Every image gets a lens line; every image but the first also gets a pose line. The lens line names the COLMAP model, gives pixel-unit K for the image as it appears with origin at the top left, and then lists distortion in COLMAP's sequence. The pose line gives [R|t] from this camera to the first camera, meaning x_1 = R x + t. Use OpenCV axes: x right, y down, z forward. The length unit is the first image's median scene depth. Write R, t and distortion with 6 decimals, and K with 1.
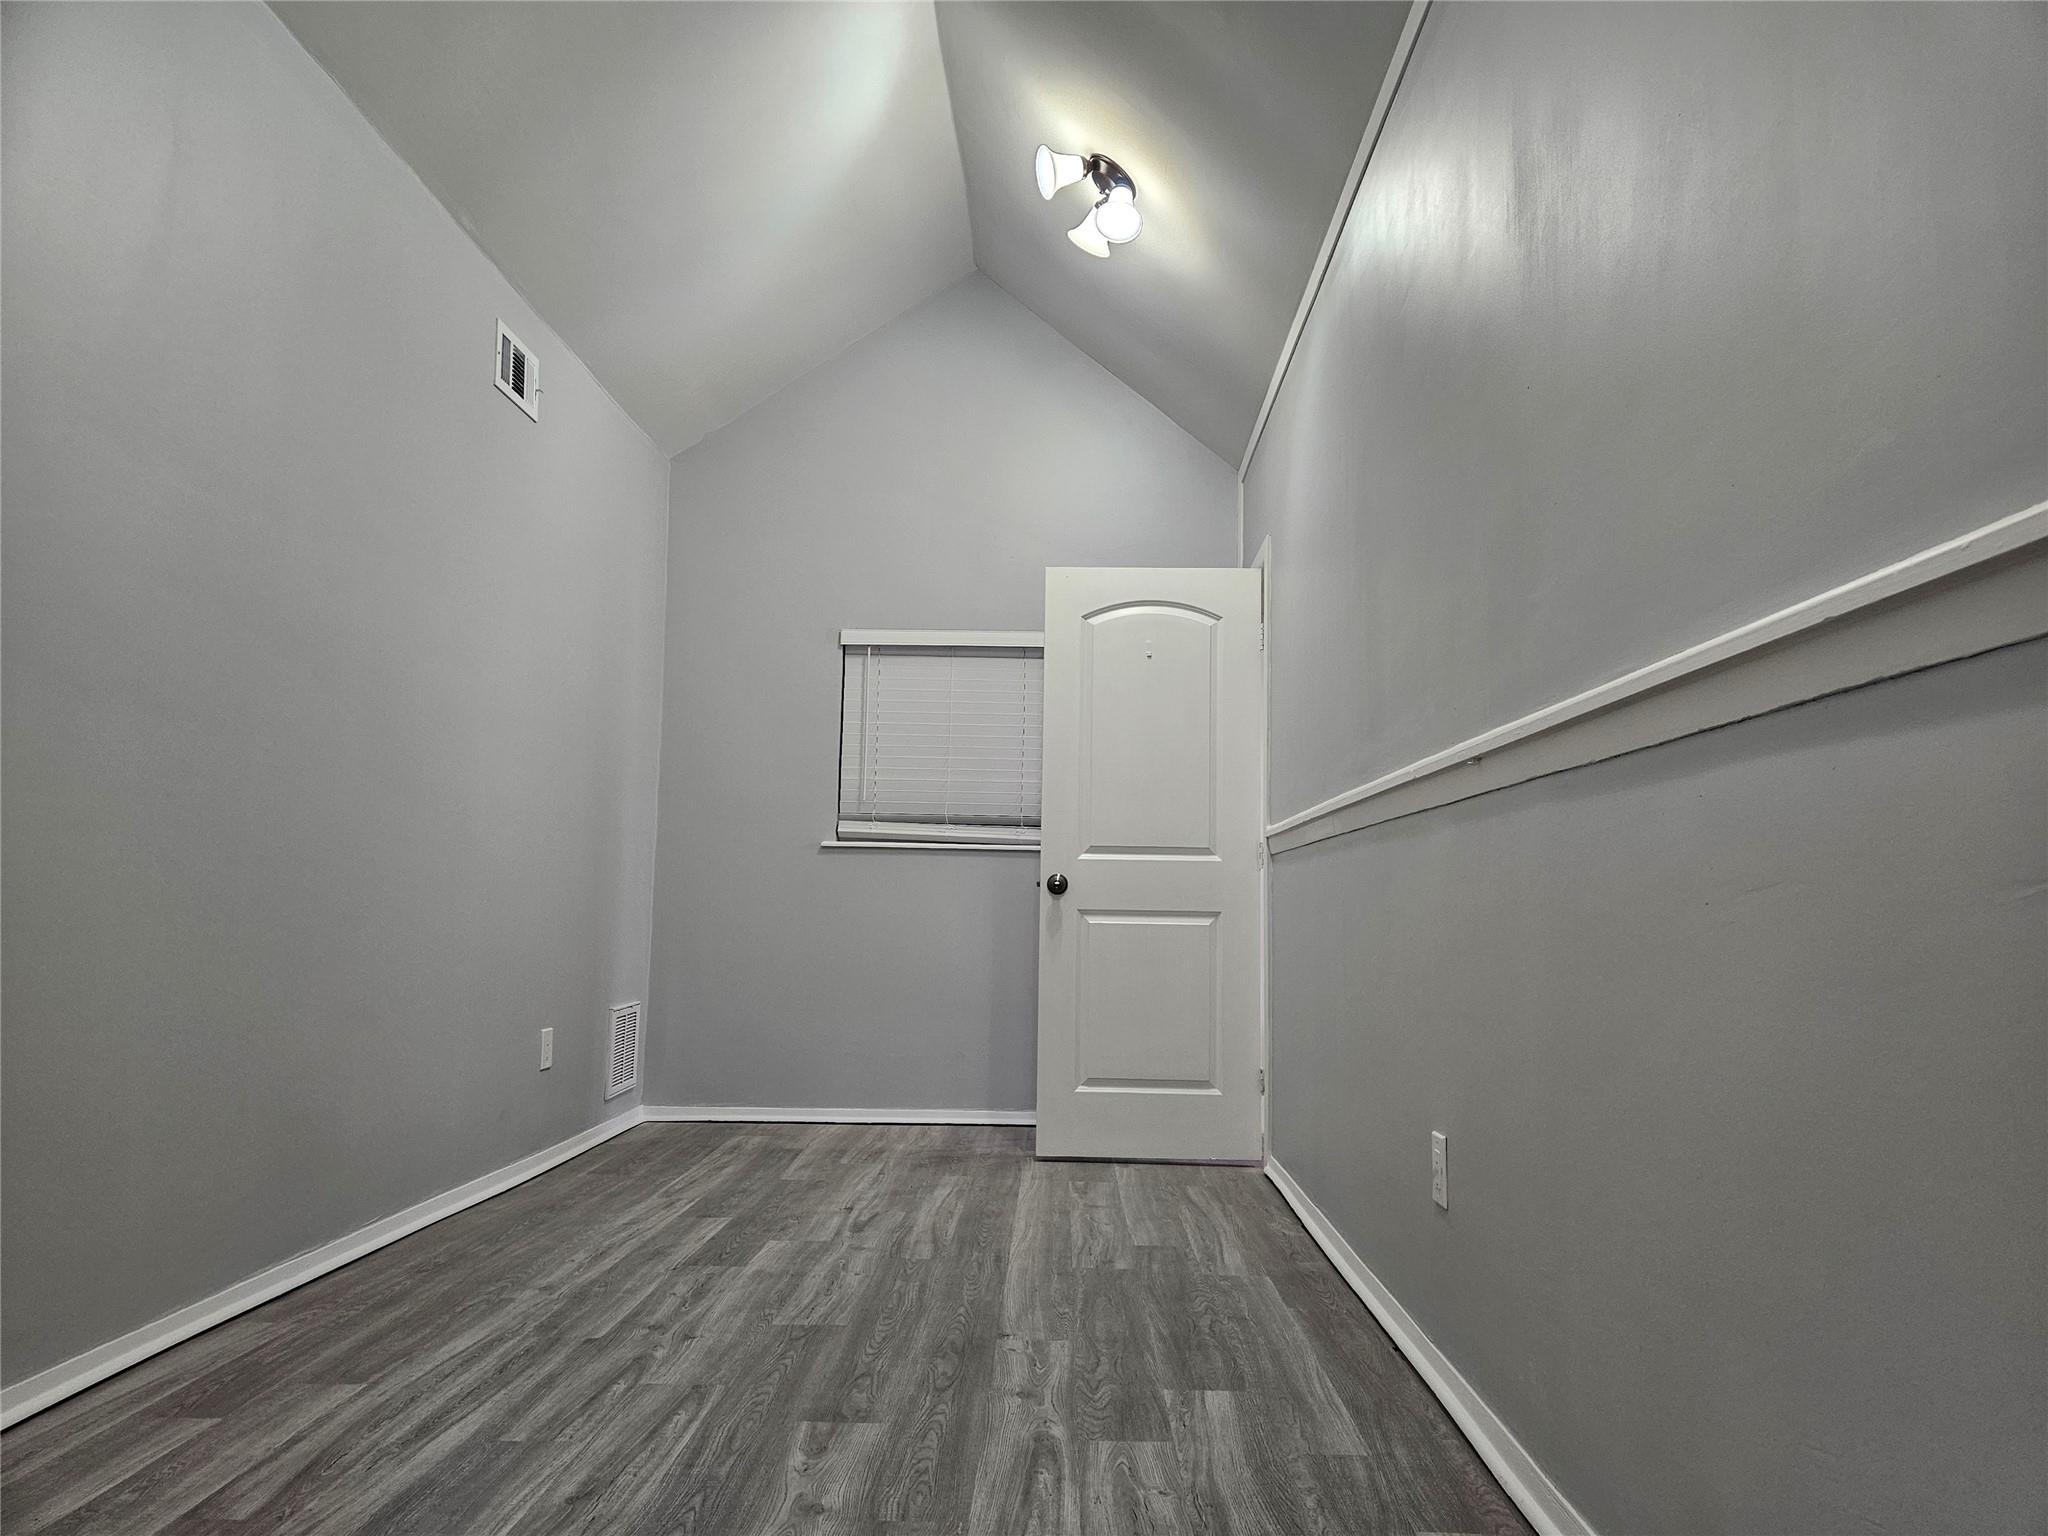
lens RADIAL K [[1367.3, 0, 1061.4], [0, 1367.3, 788.2], [0, 0, 1]] dist [0.075185, -0.069444]
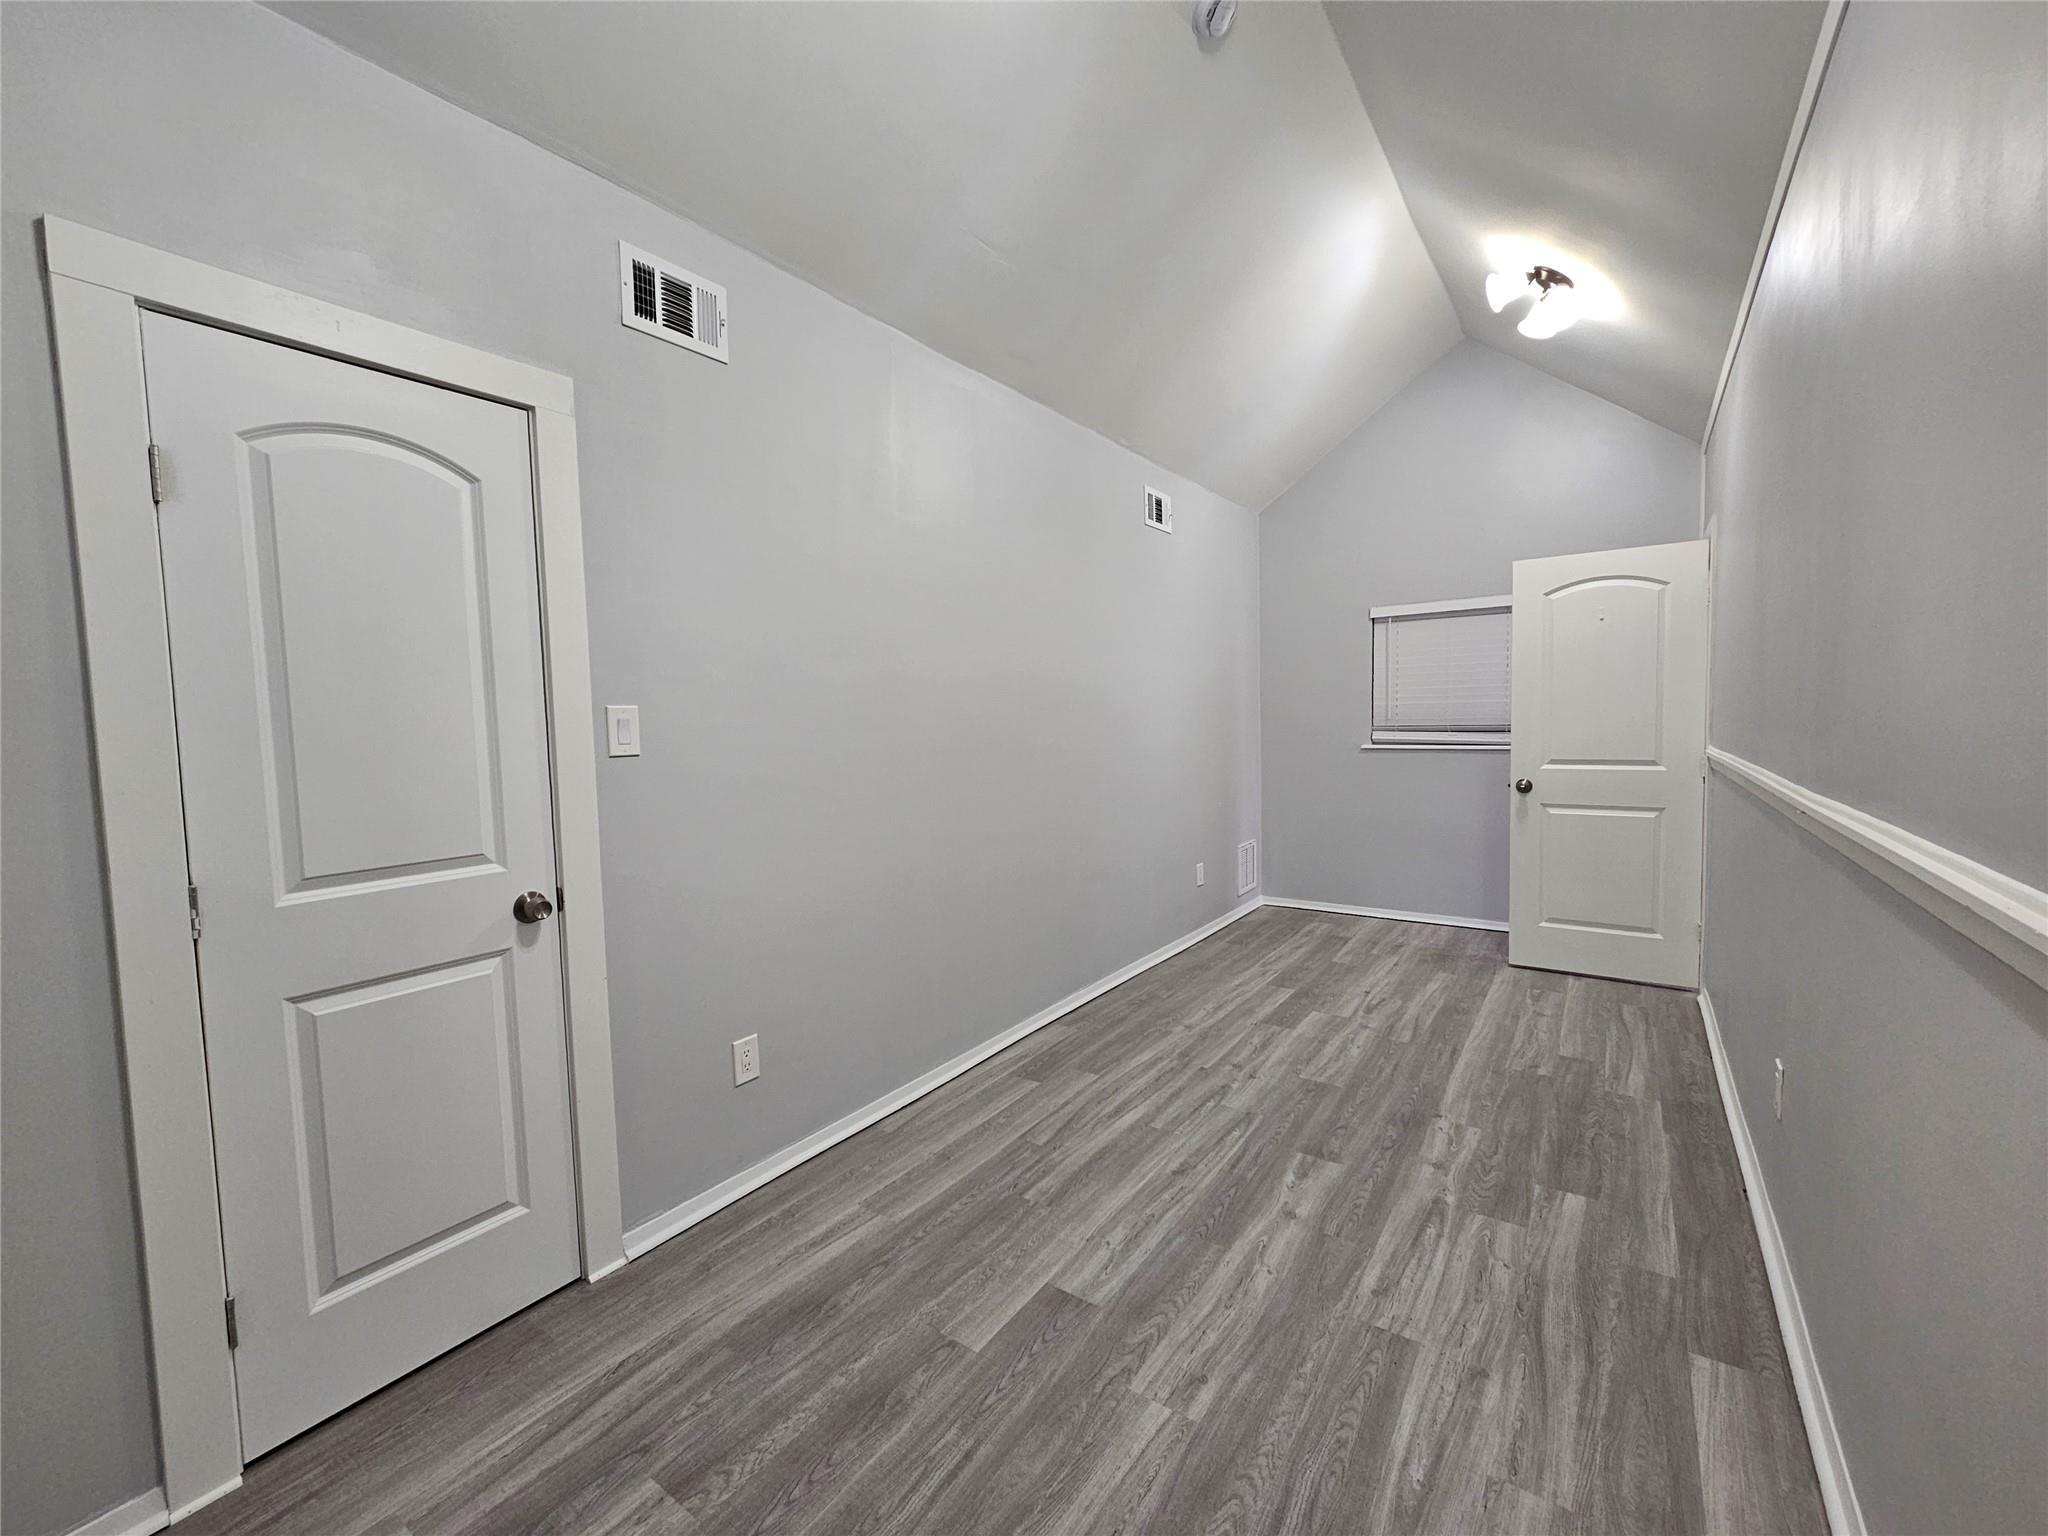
lens RADIAL K [[838.3, 0, 1026.4], [0, 838.3, 776.3], [0, 0, 1]] dist [0.002246, -0.000553]
pose [[0.821545, 0.001209, -0.570142, 0.110623], [0.087594, 0.987858, 0.128313, -0.156040], [0.563374, -0.155356, 0.811464, -0.025808]]
